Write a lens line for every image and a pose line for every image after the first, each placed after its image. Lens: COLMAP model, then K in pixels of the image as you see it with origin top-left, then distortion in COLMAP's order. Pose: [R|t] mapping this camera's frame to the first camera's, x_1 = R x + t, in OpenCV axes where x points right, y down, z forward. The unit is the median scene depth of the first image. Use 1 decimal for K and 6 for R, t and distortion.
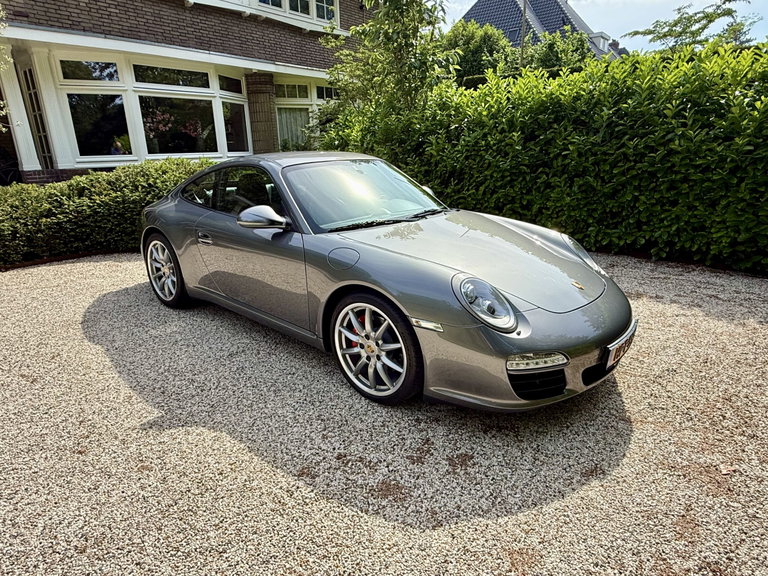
lens RADIAL K [[460.9, 0, 381.0], [0, 460.9, 288.3], [0, 0, 1]] dist [-0.004738, 0.002642]
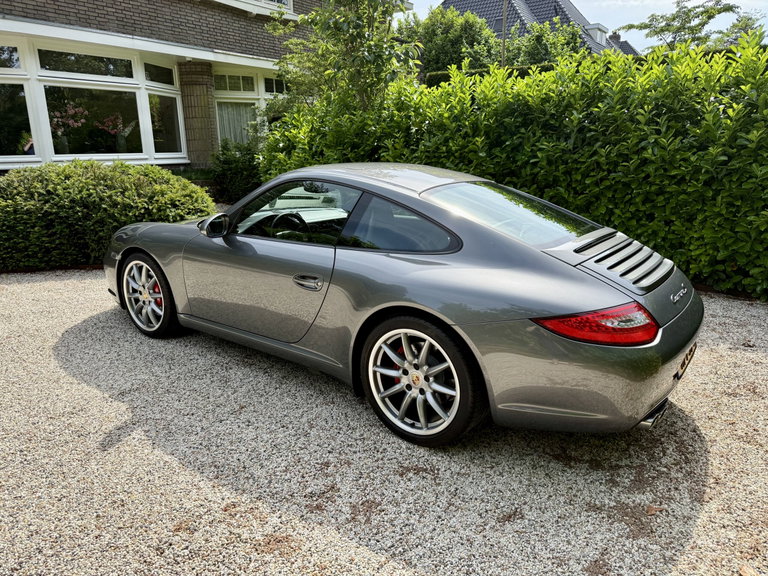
lens RADIAL K [[543.6, 0, 386.7], [0, 543.6, 289.2], [0, 0, 1]] dist [0.021321, -0.032672]
pose [[0.997823, -0.003045, 0.065882, 0.044796], [0.005980, 0.998996, -0.044389, -0.000159], [-0.065681, 0.044686, 0.996840, -0.021010]]
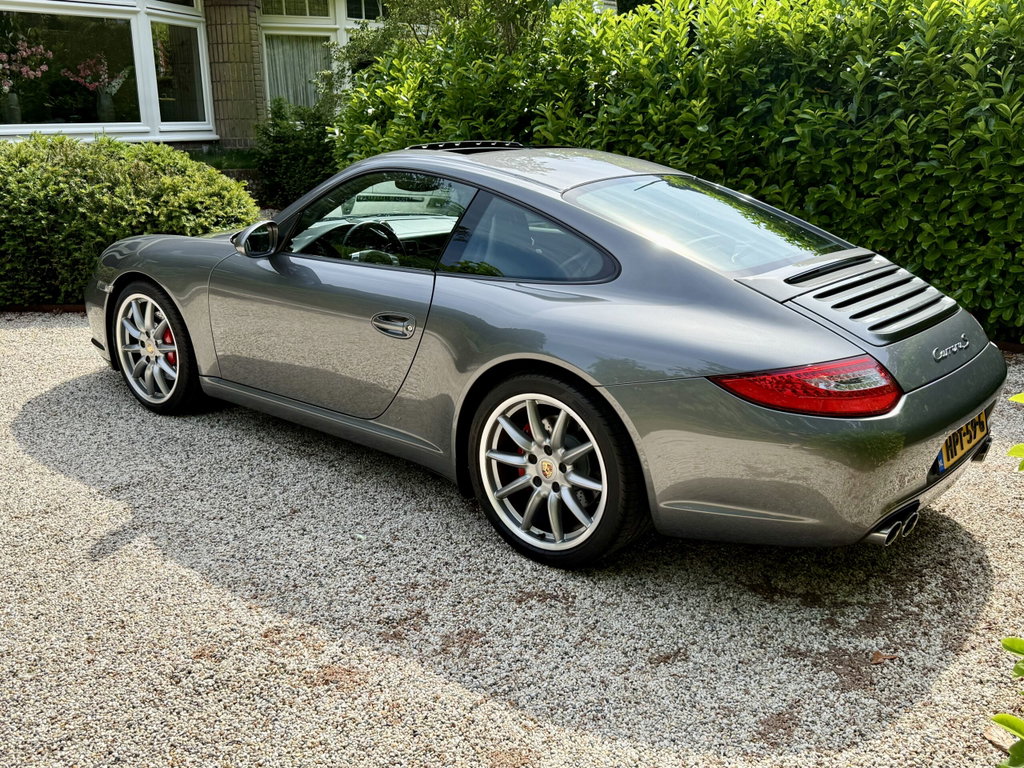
lens RADIAL K [[954.5, 0, 513.4], [0, 954.5, 388.8], [0, 0, 1]] dist [0.102282, -0.195441]
pose [[0.999752, 0.013041, 0.018058, 0.065742], [-0.012684, 0.999724, -0.019782, 0.017849], [-0.018311, 0.019548, 0.999641, -0.095980]]
